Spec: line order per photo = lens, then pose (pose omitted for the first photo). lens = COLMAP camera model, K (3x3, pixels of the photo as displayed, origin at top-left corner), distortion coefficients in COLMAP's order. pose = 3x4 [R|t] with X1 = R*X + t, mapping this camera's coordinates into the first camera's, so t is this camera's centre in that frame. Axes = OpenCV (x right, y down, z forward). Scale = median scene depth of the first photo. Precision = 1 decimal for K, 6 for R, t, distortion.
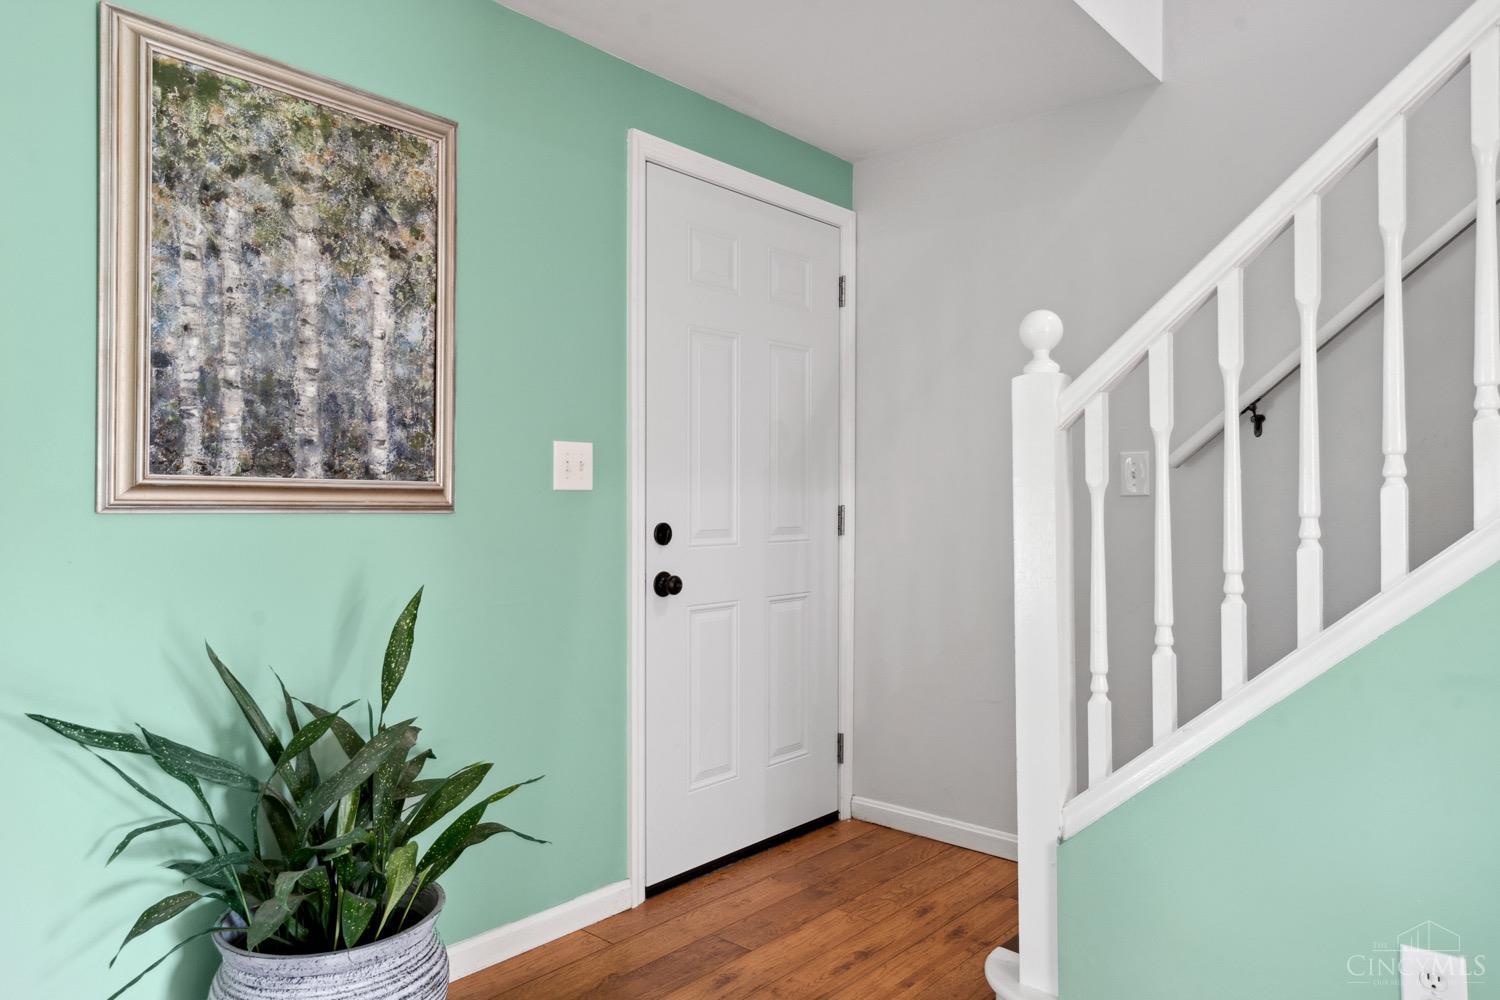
lens RADIAL K [[992.1, 0, 750.1], [0, 992.1, 499.8], [0, 0, 1]] dist [-0.003014, 0.000775]
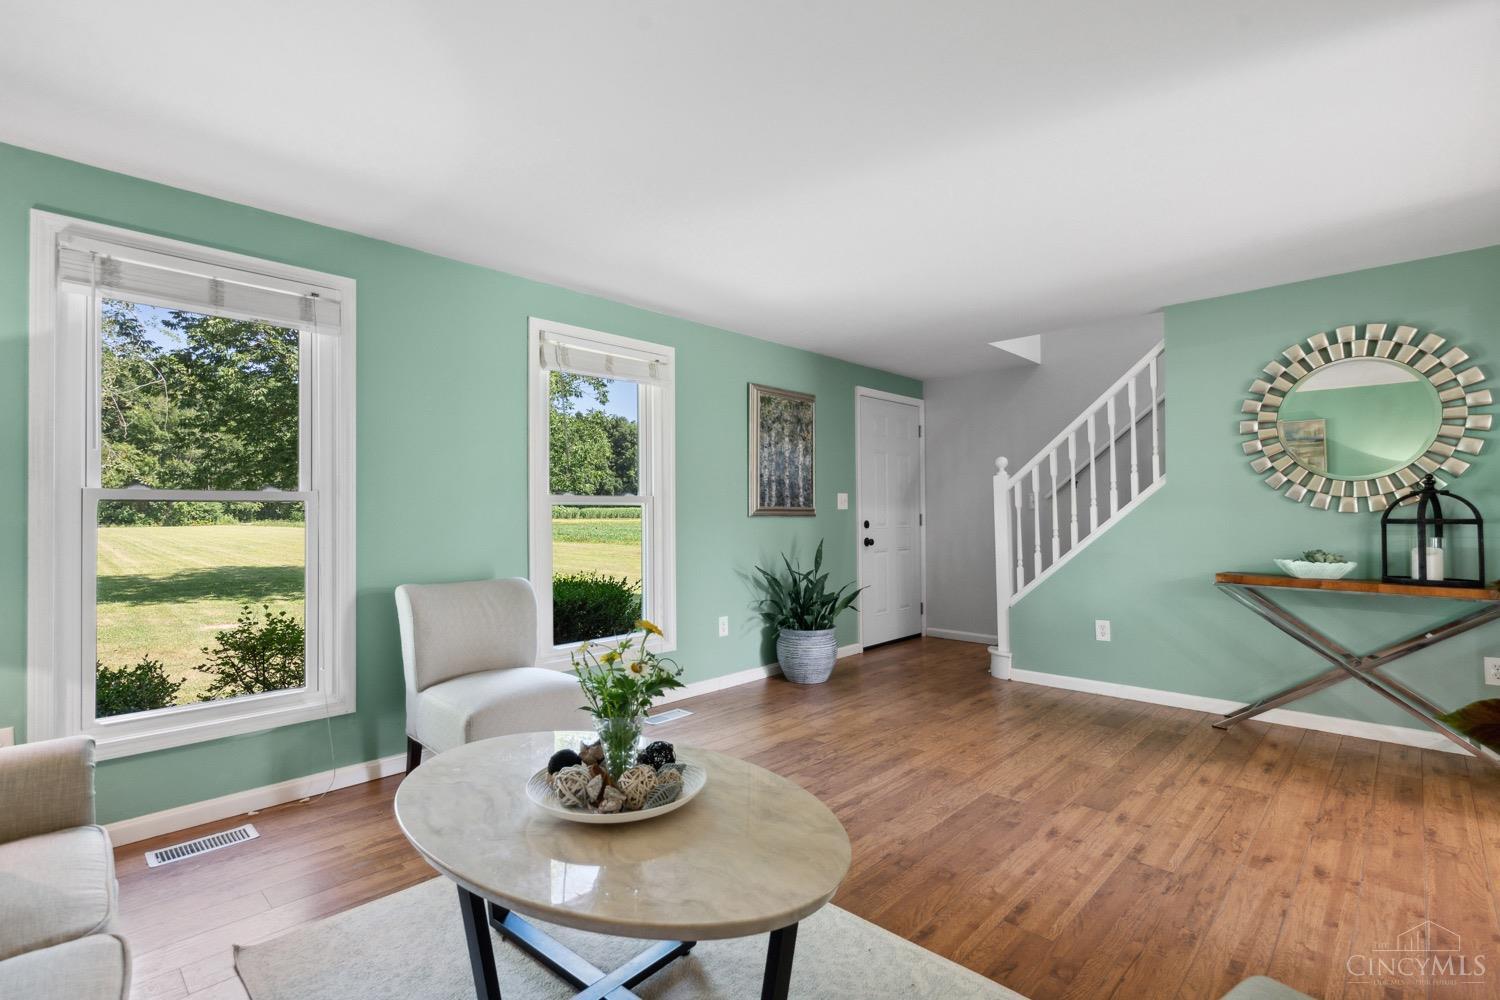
lens RADIAL K [[703.5, 0, 749.9], [0, 703.5, 501.9], [0, 0, 1]] dist [0.000798, 0.000035]
pose [[0.999080, -0.011307, -0.041378, -0.466600], [0.010604, 0.999797, -0.017156, 0.001015], [0.041564, 0.016702, 0.998996, -1.432706]]
